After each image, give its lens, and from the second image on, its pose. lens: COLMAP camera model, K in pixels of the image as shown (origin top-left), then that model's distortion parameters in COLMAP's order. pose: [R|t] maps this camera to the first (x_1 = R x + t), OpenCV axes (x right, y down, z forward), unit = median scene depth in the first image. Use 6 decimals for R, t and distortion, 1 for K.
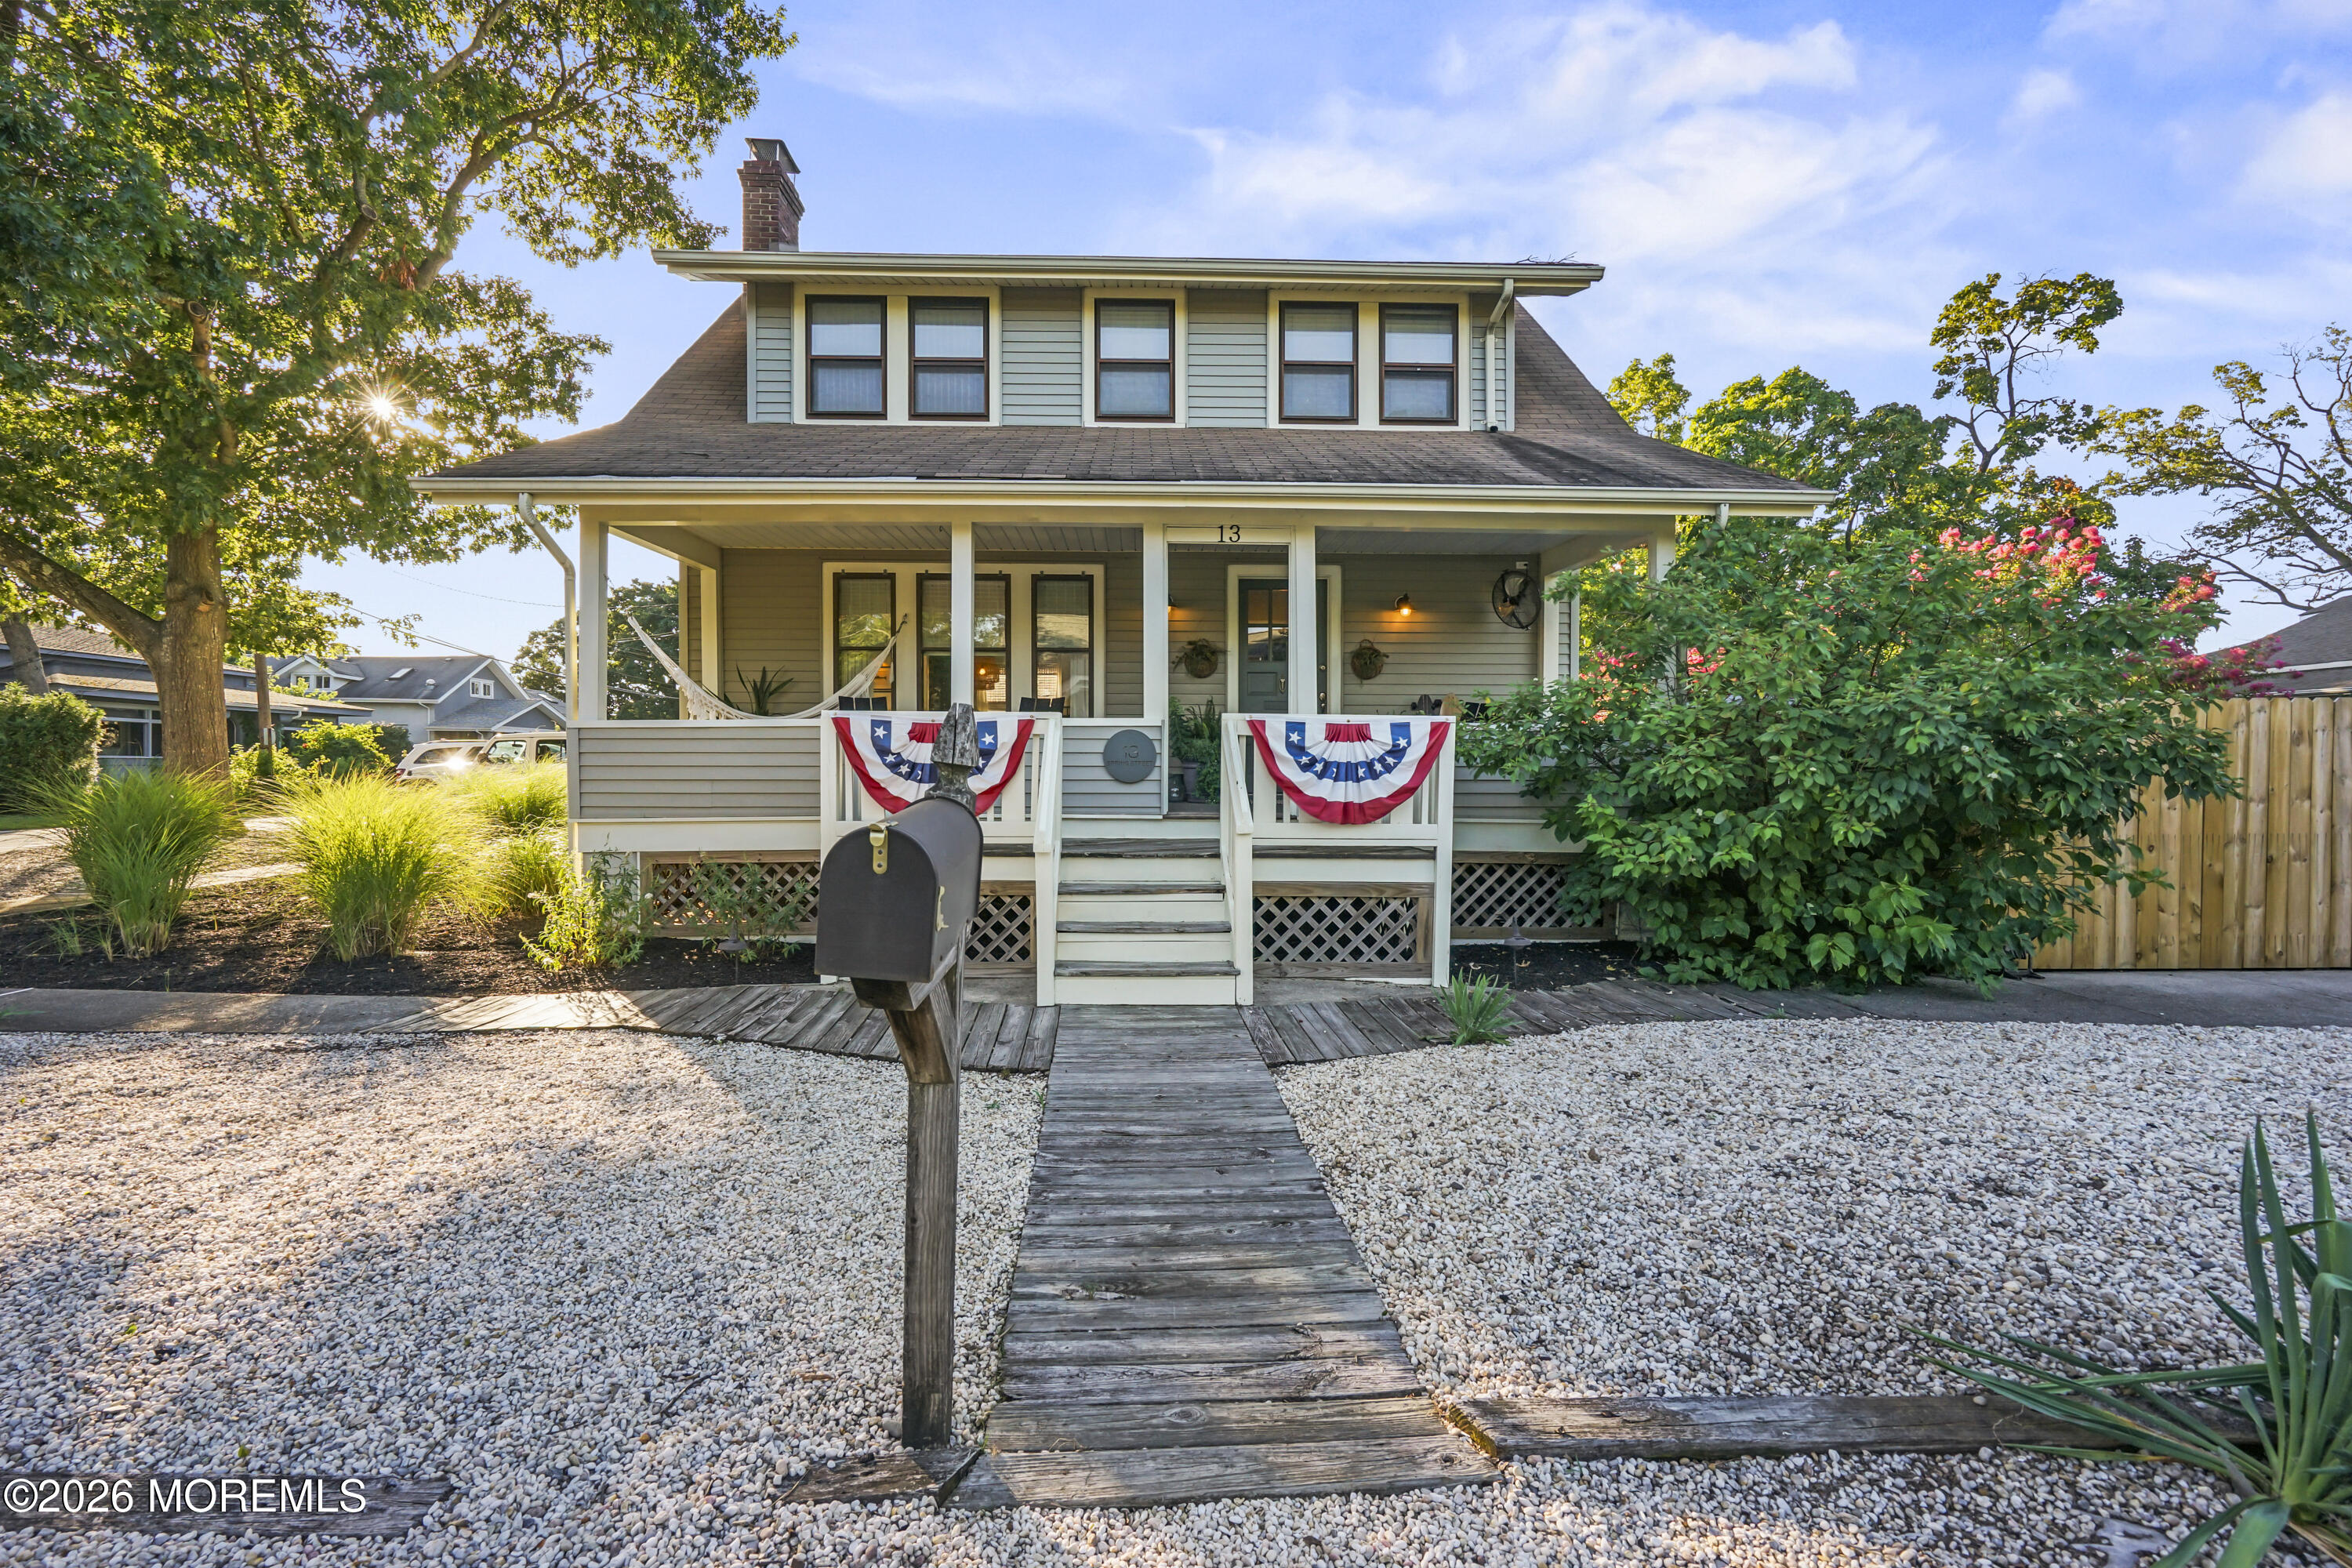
lens RADIAL K [[839.3, 0, 1294.0], [0, 839.3, 792.0], [0, 0, 1]] dist [0.000345, 0.000191]
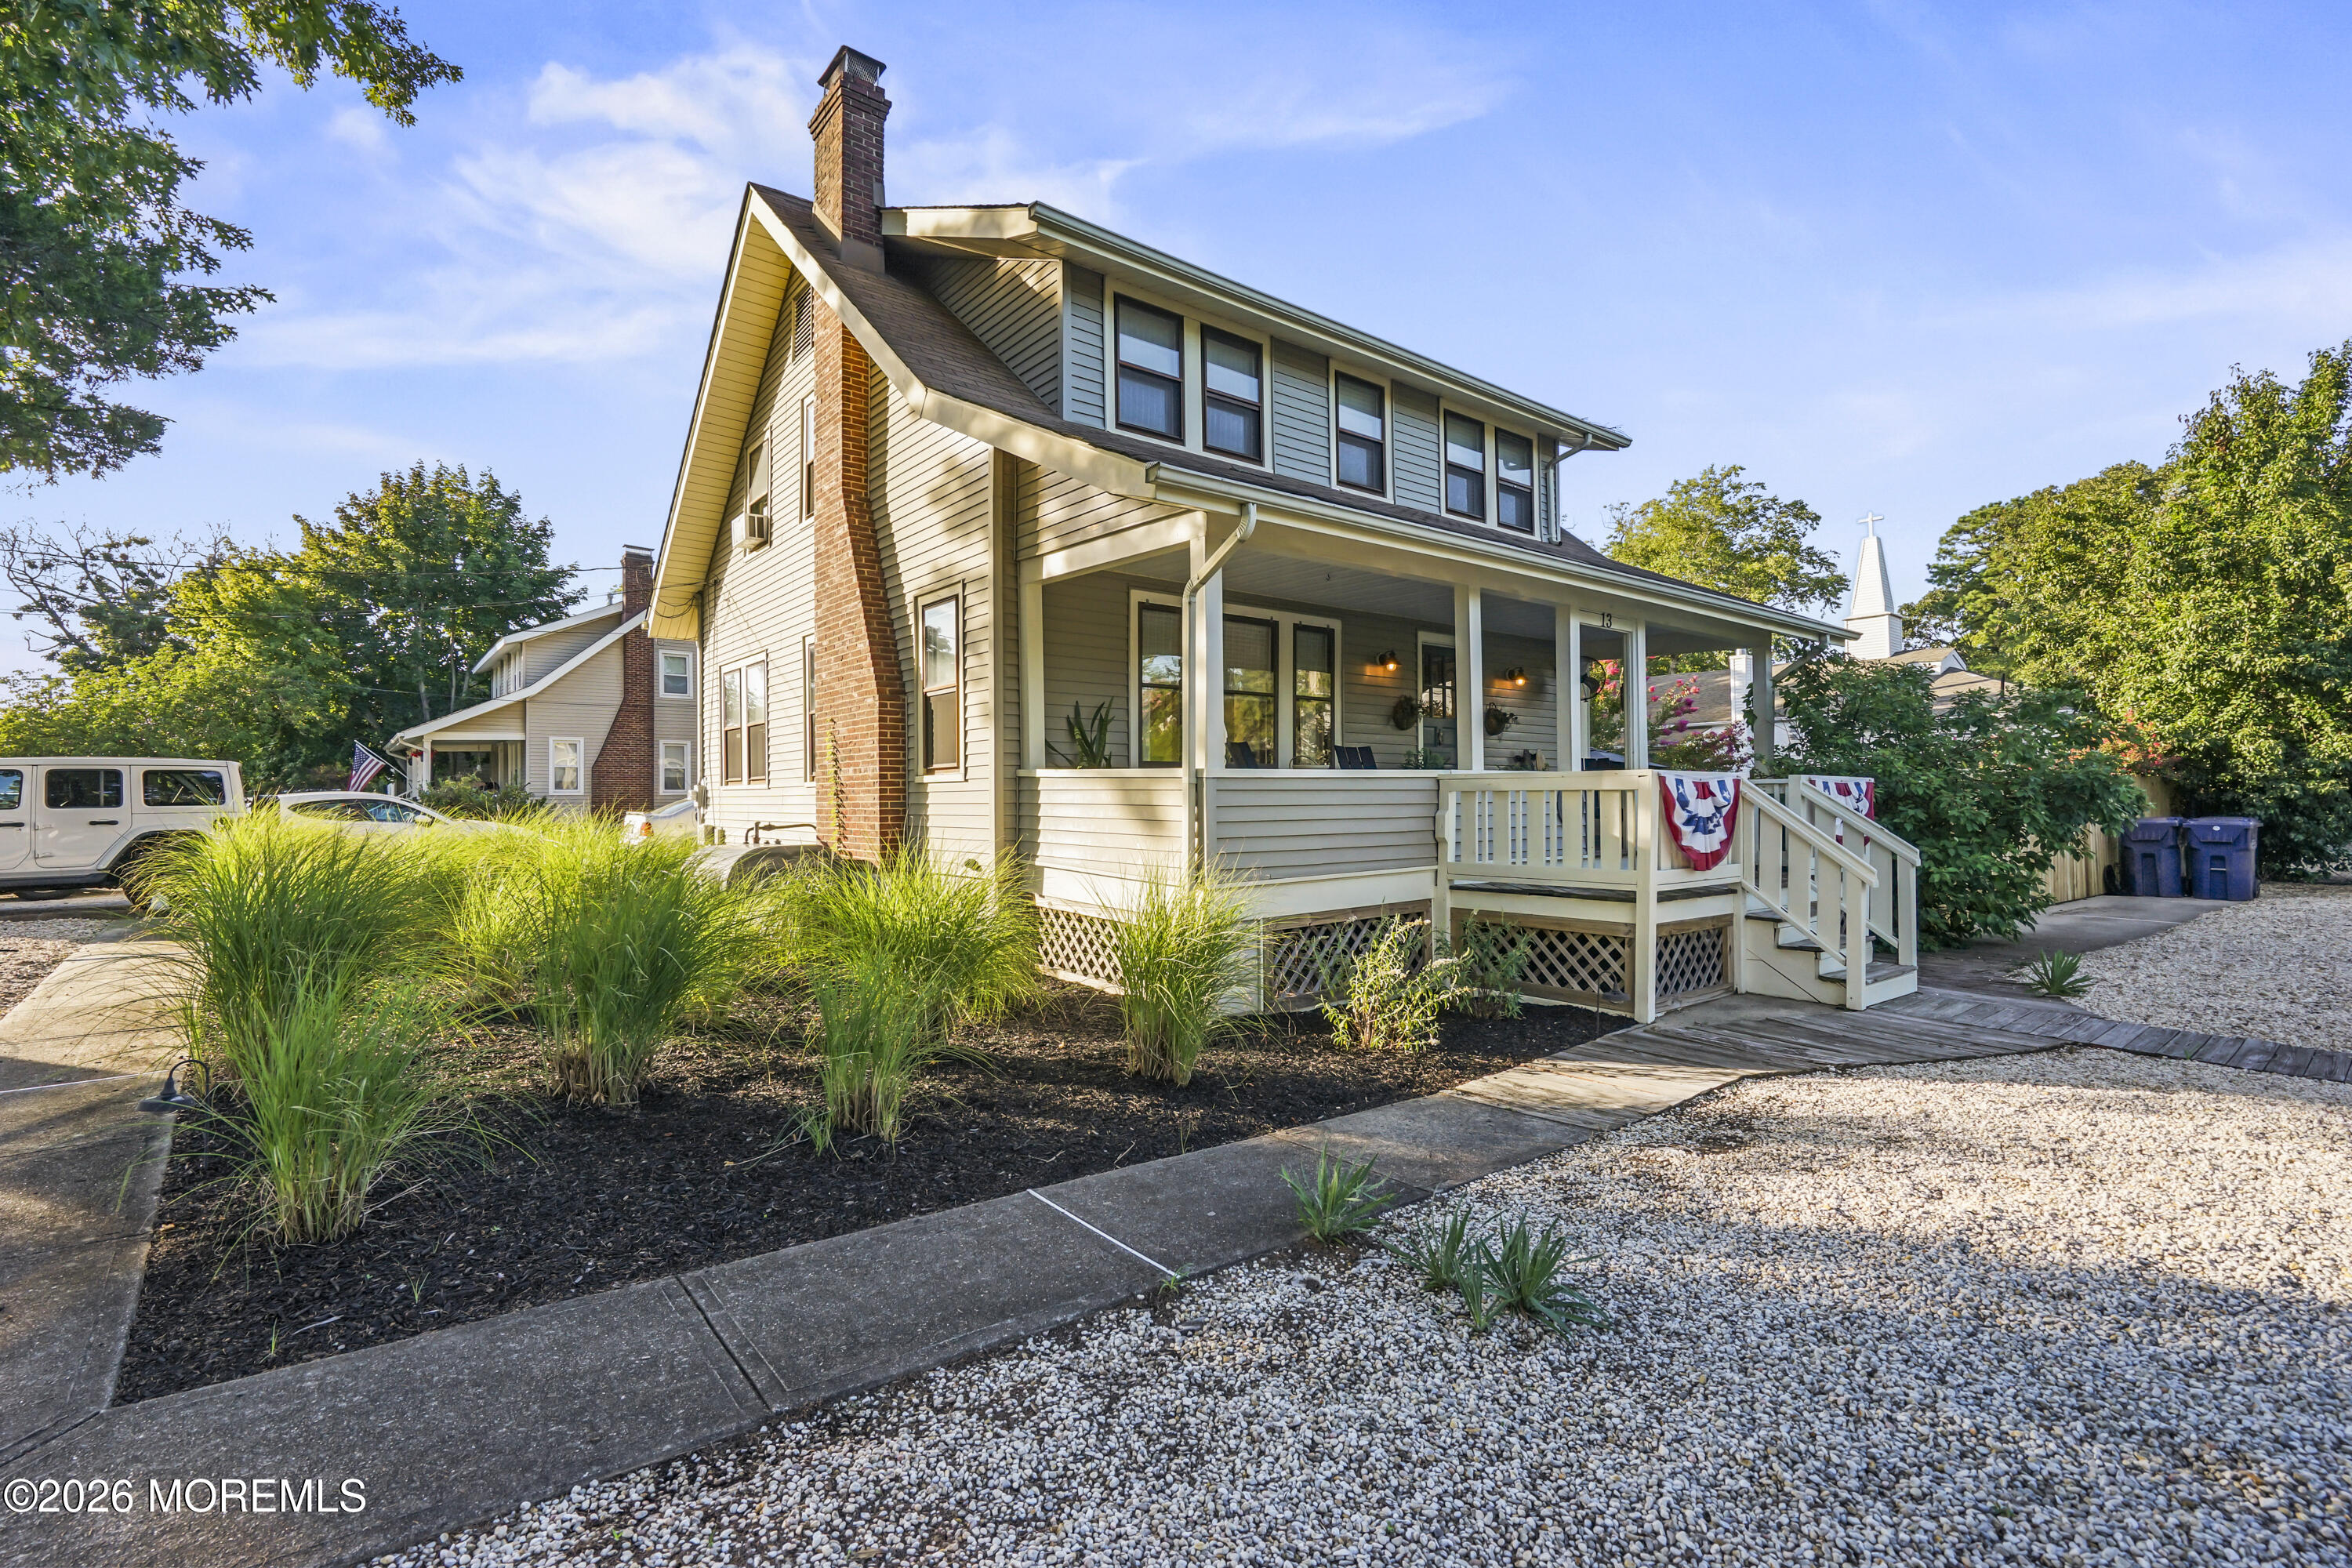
lens RADIAL K [[1060.8, 0, 1182.4], [0, 1060.8, 787.3], [0, 0, 1]] dist [-0.005838, 0.000210]
pose [[0.799564, 0.003586, 0.600571, -1.142478], [0.009626, 0.999777, -0.018785, -0.038784], [-0.600504, 0.020801, 0.799351, 0.061297]]
